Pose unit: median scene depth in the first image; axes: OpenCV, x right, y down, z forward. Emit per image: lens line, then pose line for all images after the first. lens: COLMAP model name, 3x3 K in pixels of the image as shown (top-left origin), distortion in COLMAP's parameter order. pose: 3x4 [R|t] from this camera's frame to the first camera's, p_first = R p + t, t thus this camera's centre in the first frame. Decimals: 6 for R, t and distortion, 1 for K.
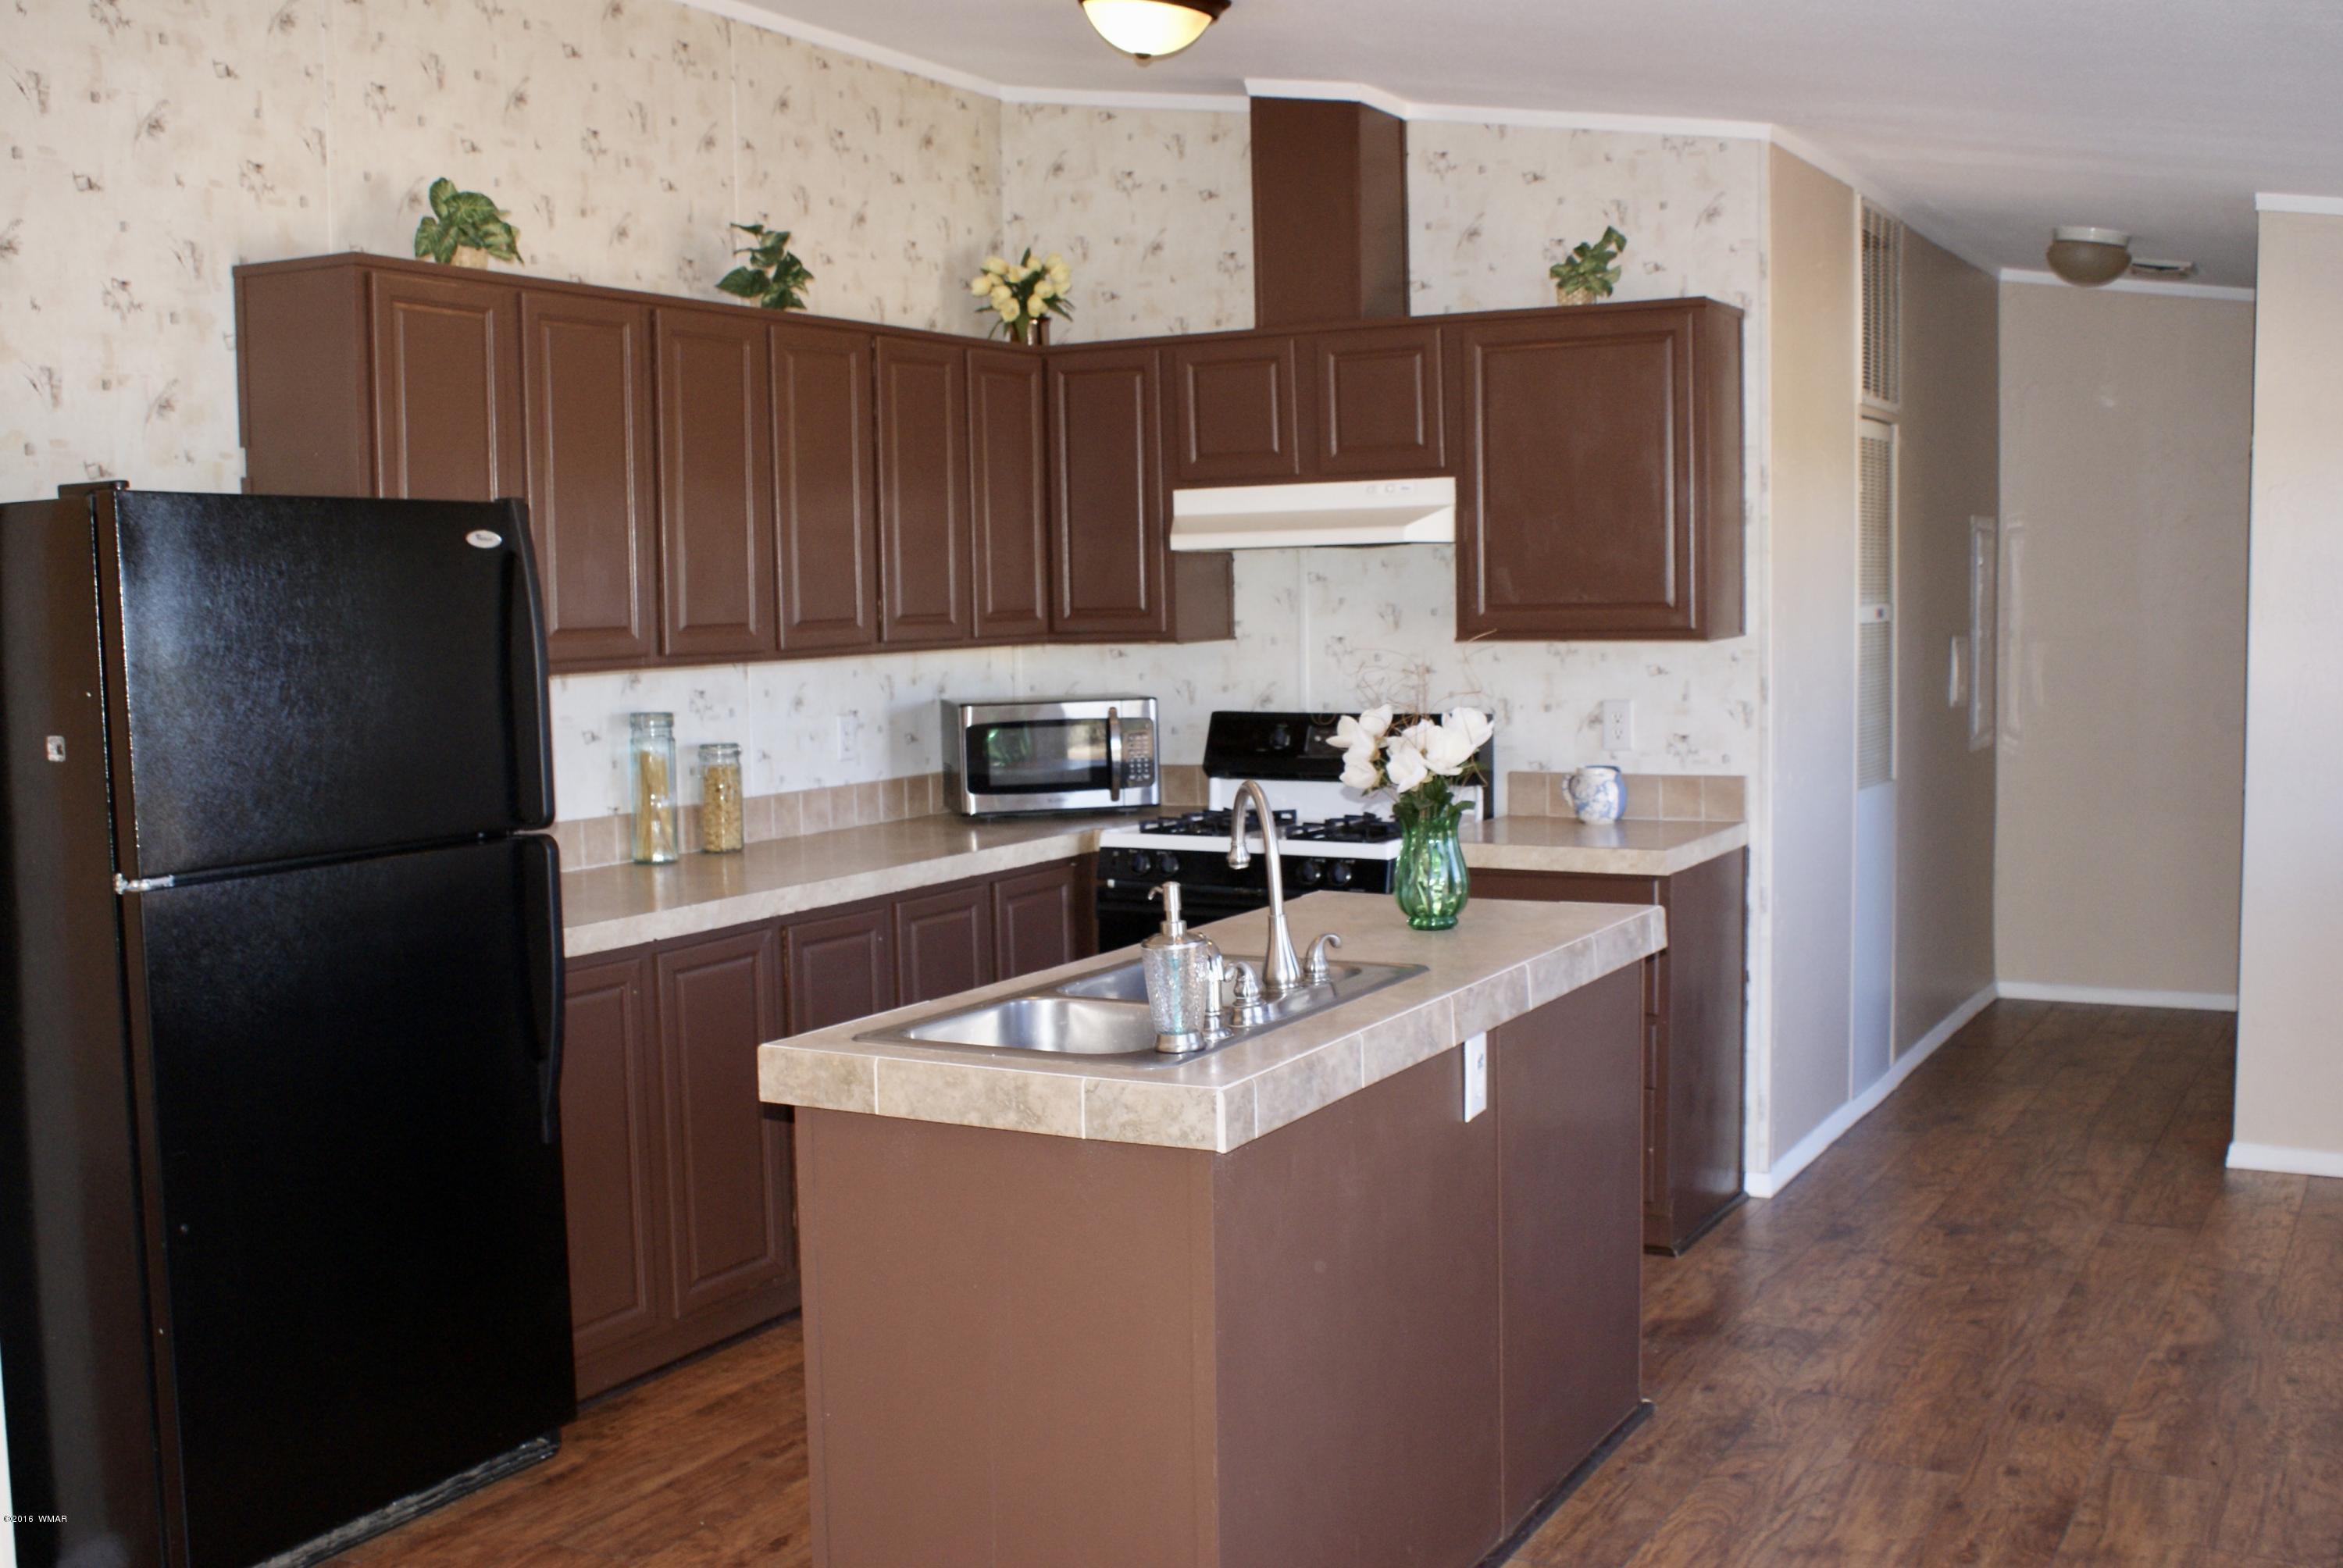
lens RADIAL K [[2416.3, 0, 1142.9], [0, 2416.3, 761.3], [0, 0, 1]] dist [-0.080406, 0.000000]
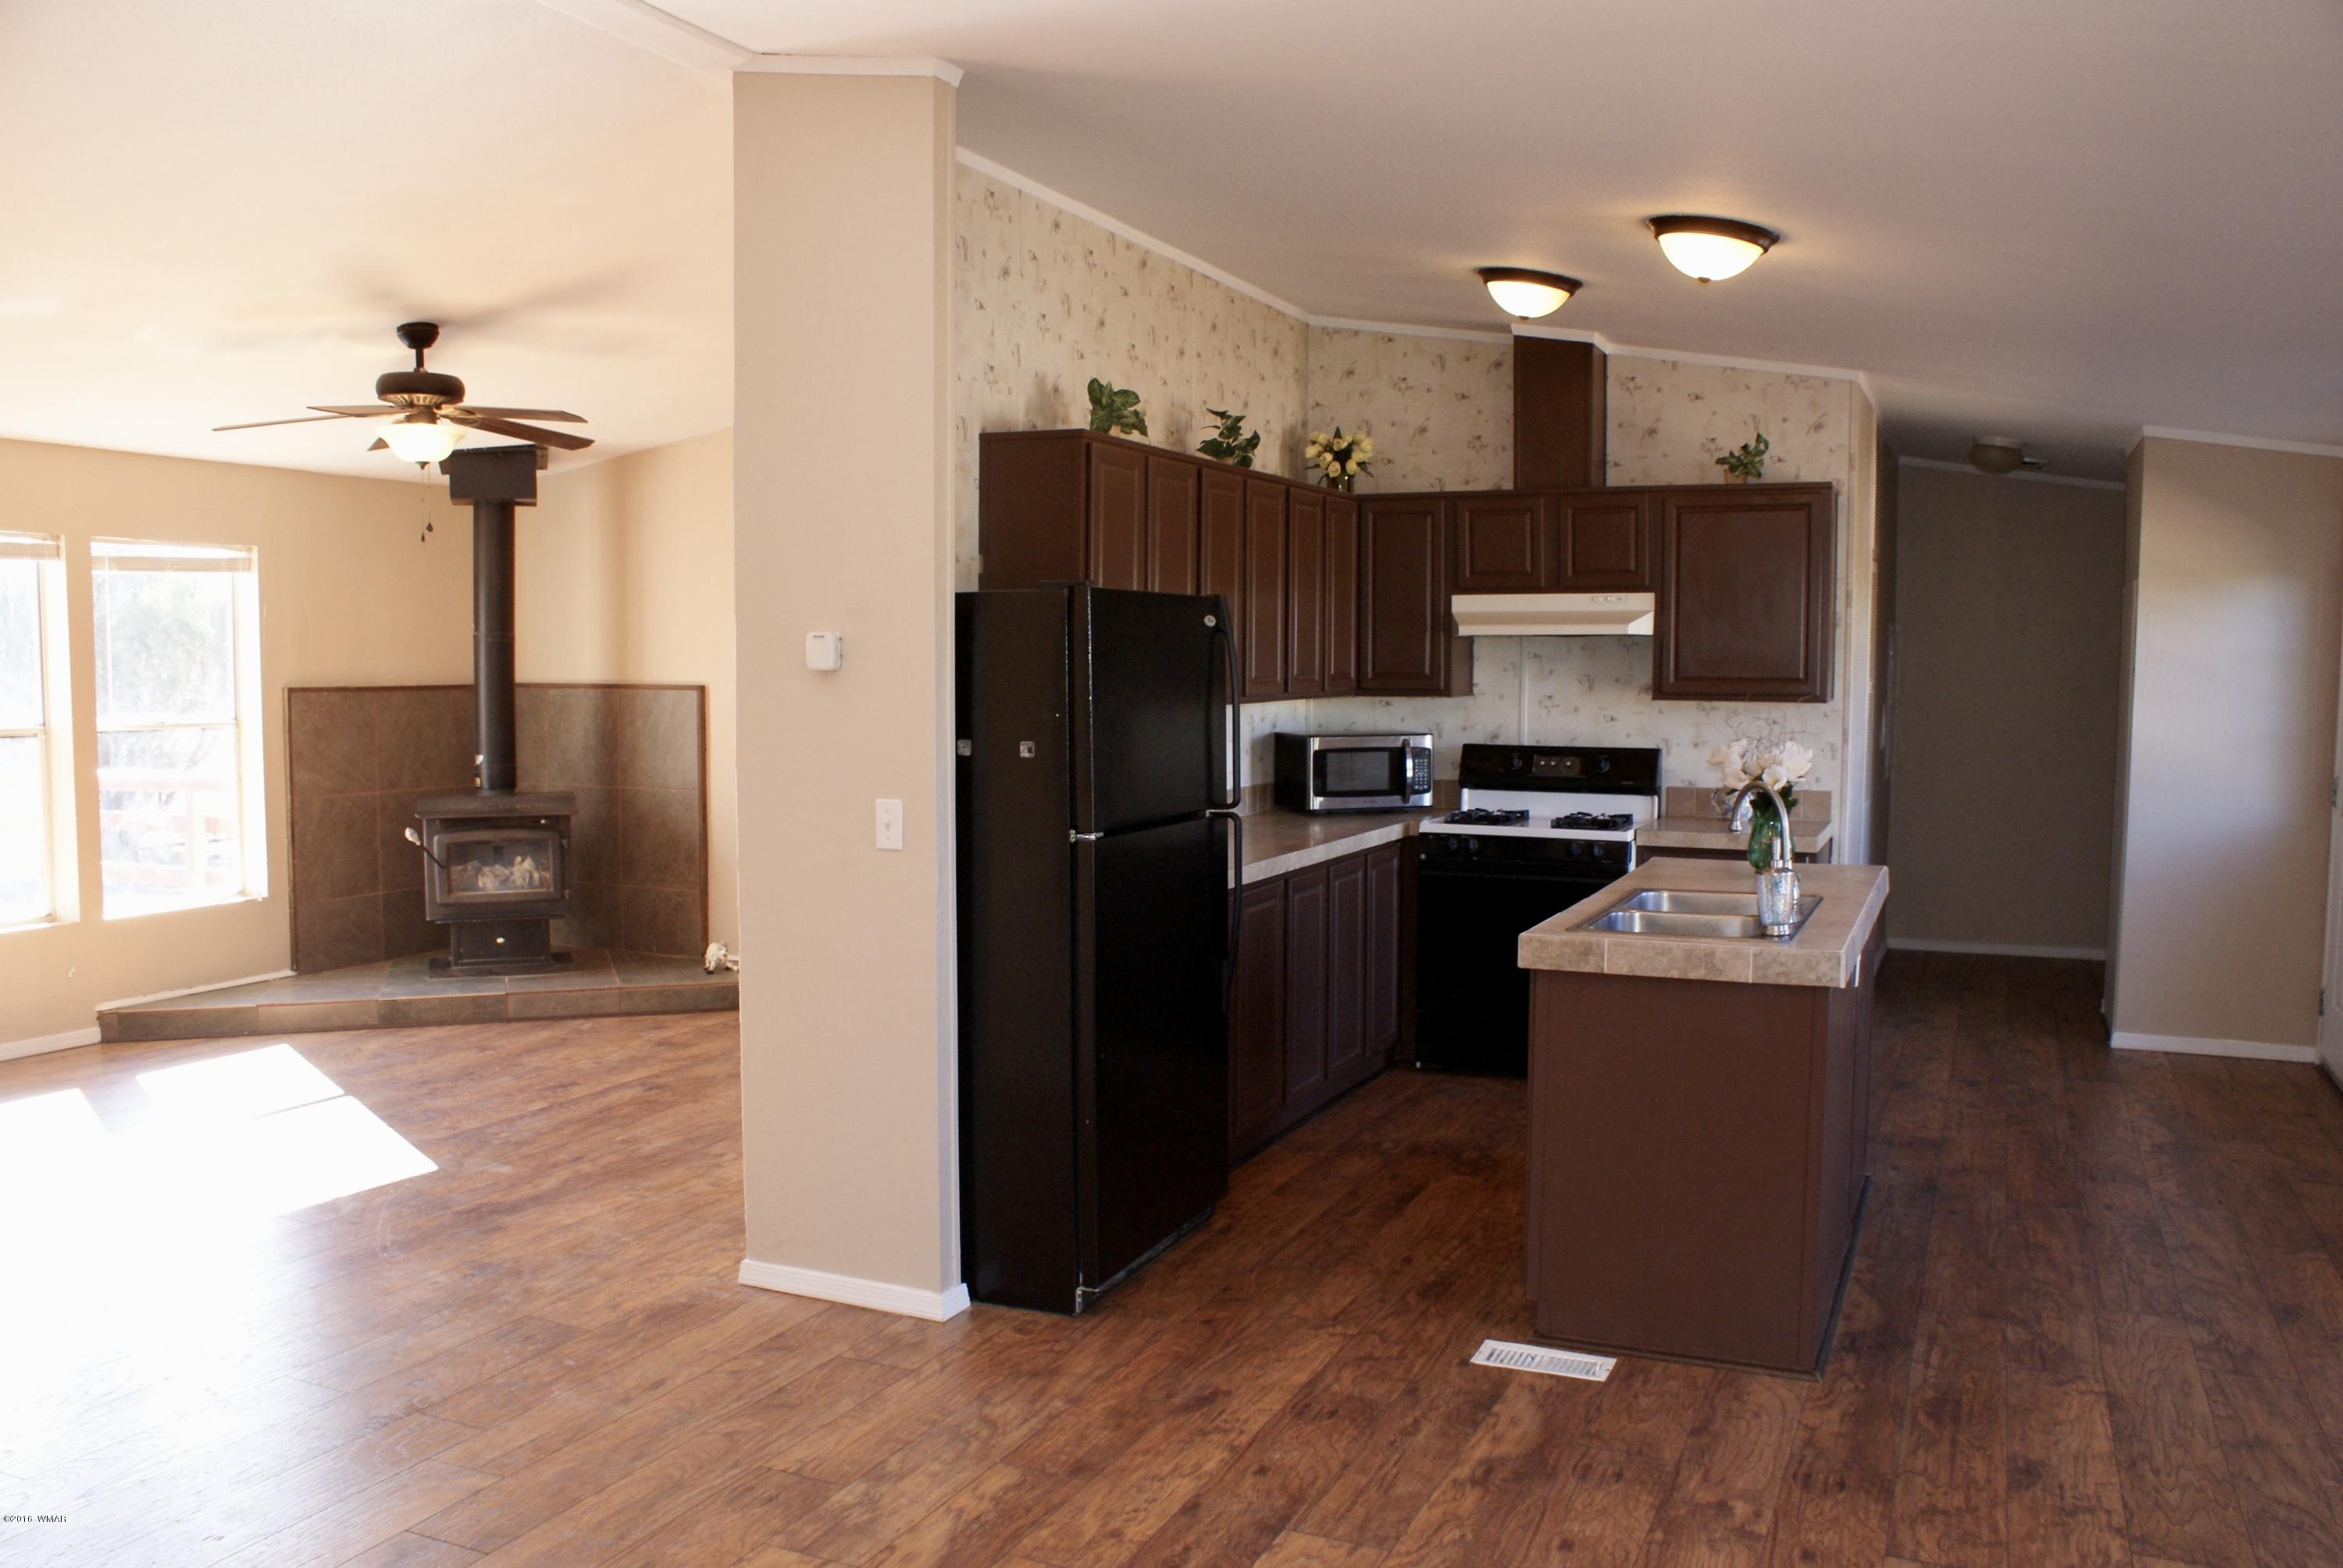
lens RADIAL K [[1888.1, 0, 1184.9], [0, 1888.1, 764.5], [0, 0, 1]] dist [-0.144507, 0.129996]
pose [[0.995102, 0.015741, 0.097590, -0.282827], [-0.014335, 0.999783, -0.015091, 0.013097], [-0.097806, 0.013618, 0.995112, -0.146434]]
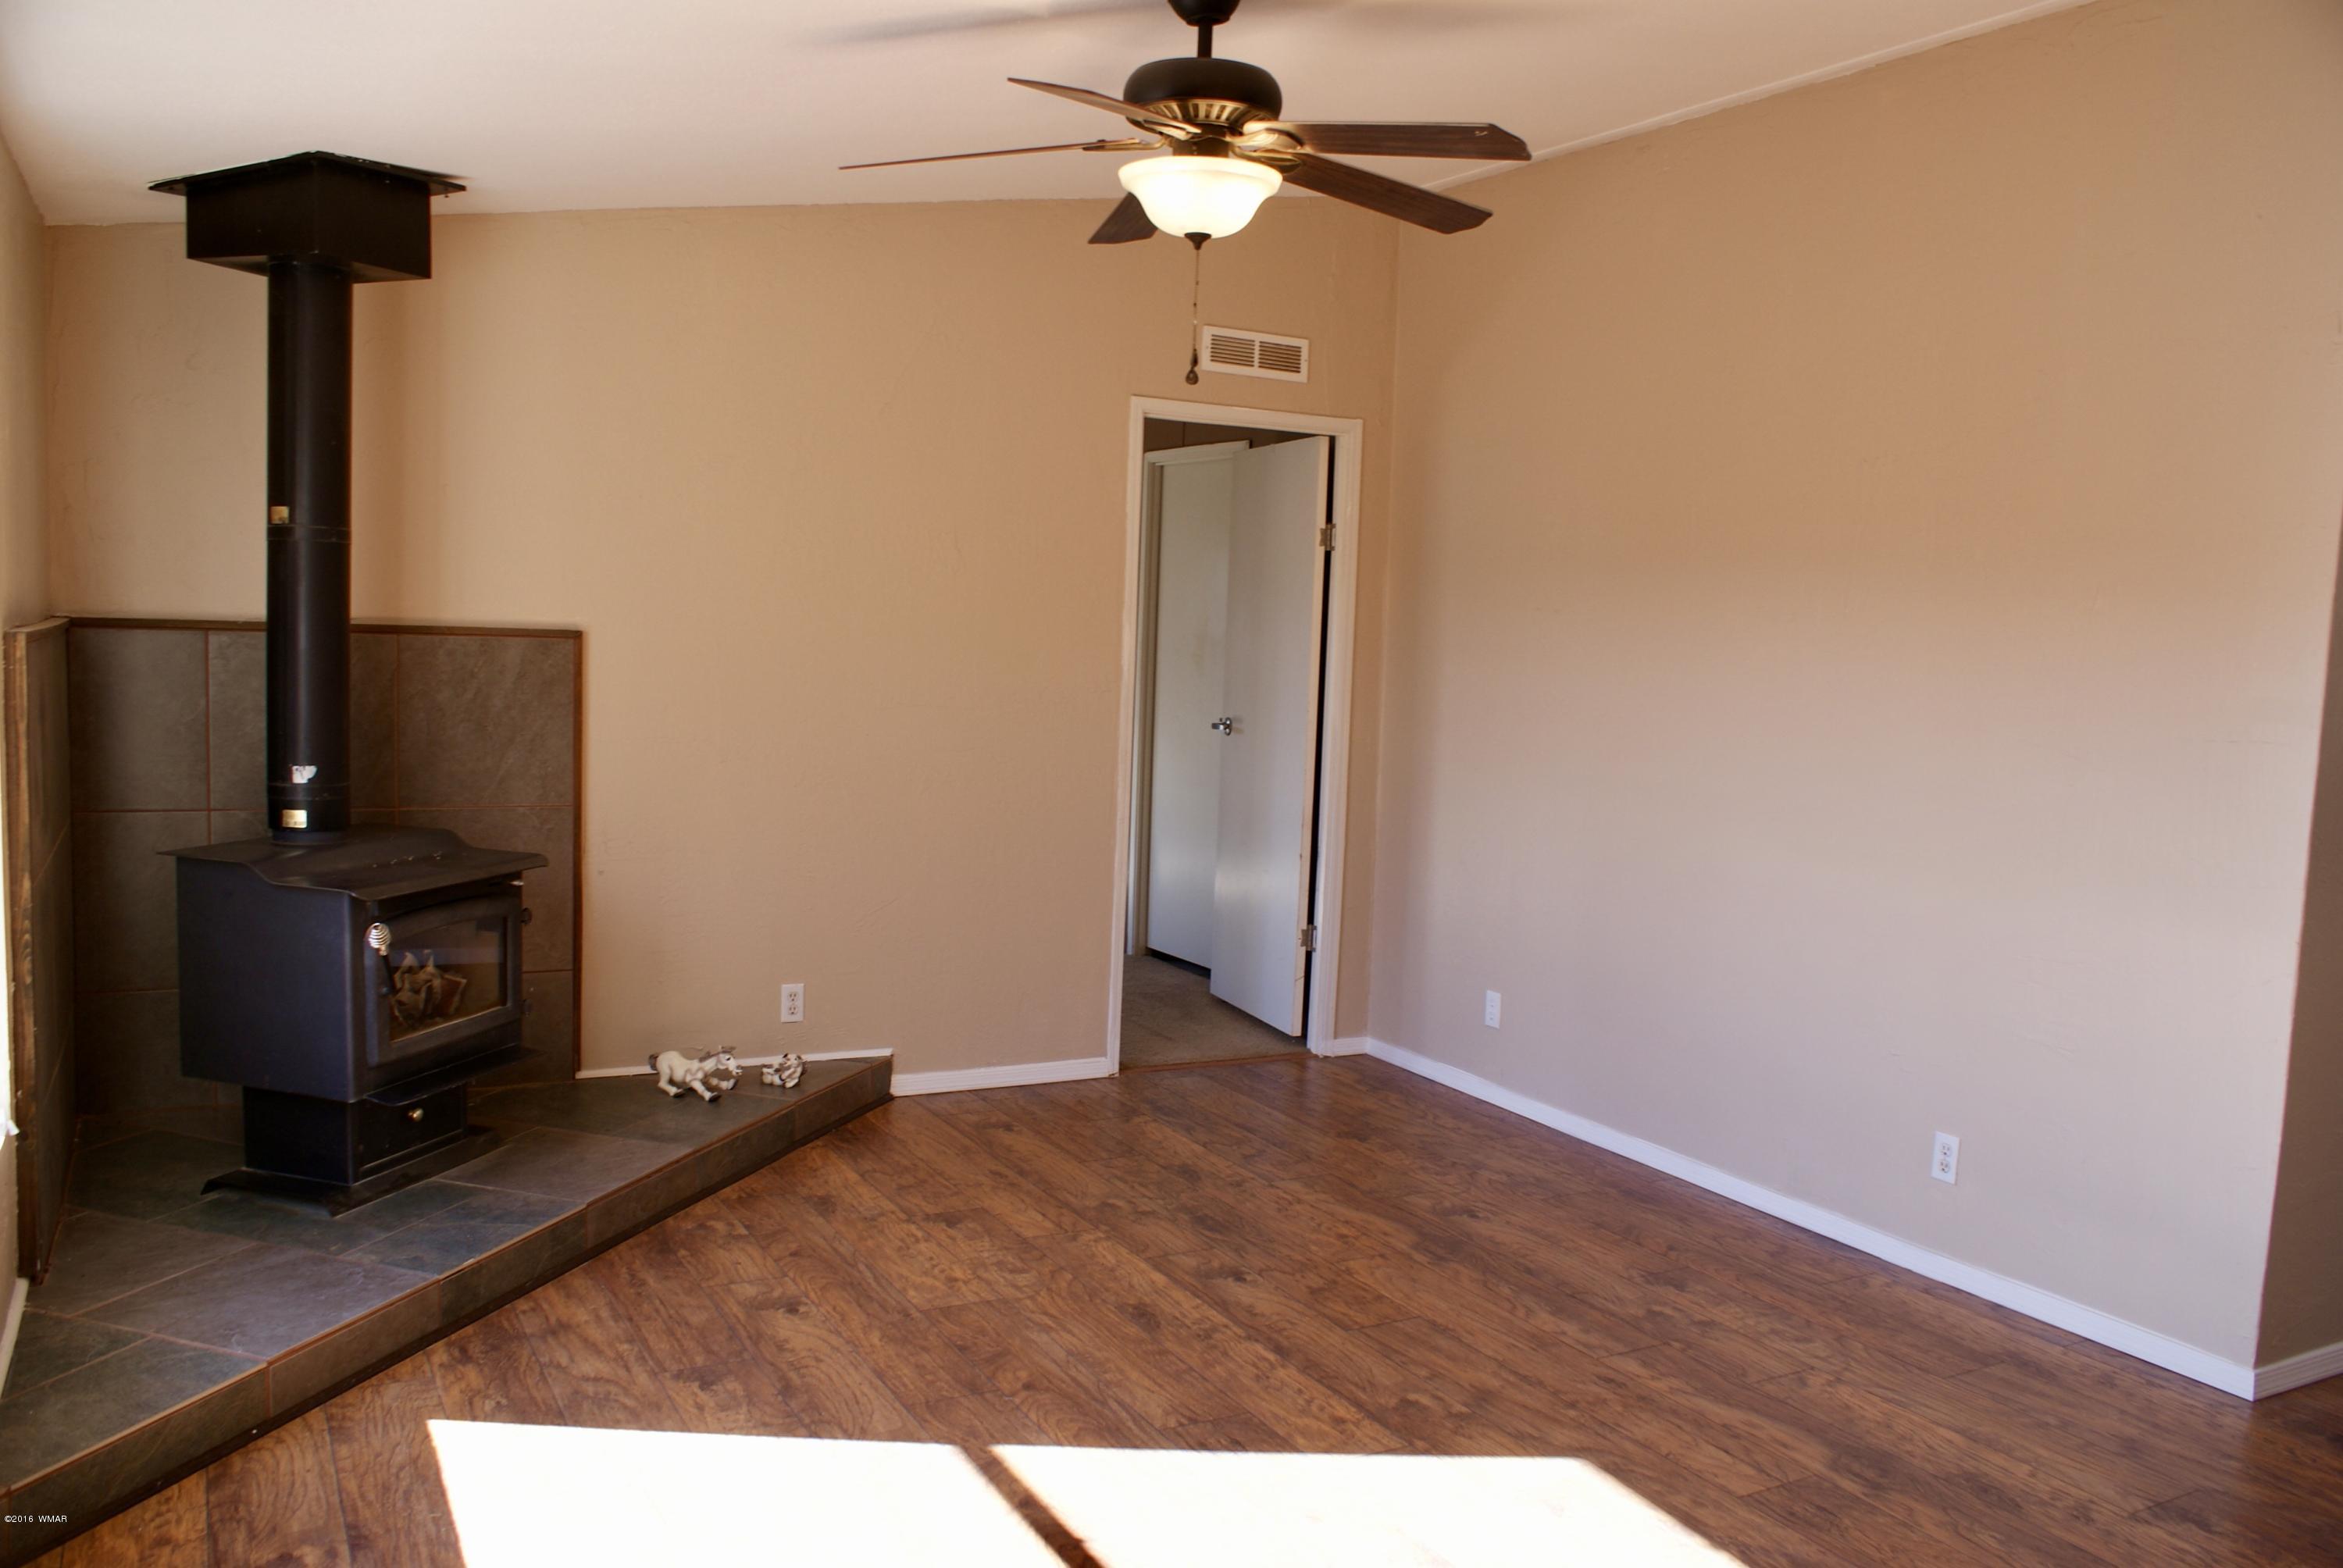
lens RADIAL K [[1888.1, 0, 1235.4], [0, 1888.1, 728.8], [0, 0, 1]] dist [-0.144507, 0.129996]
pose [[0.521822, -0.015204, 0.852919, -1.111949], [0.022430, 0.999740, 0.004099, -0.015845], [-0.852759, 0.016992, 0.522027, 0.647178]]
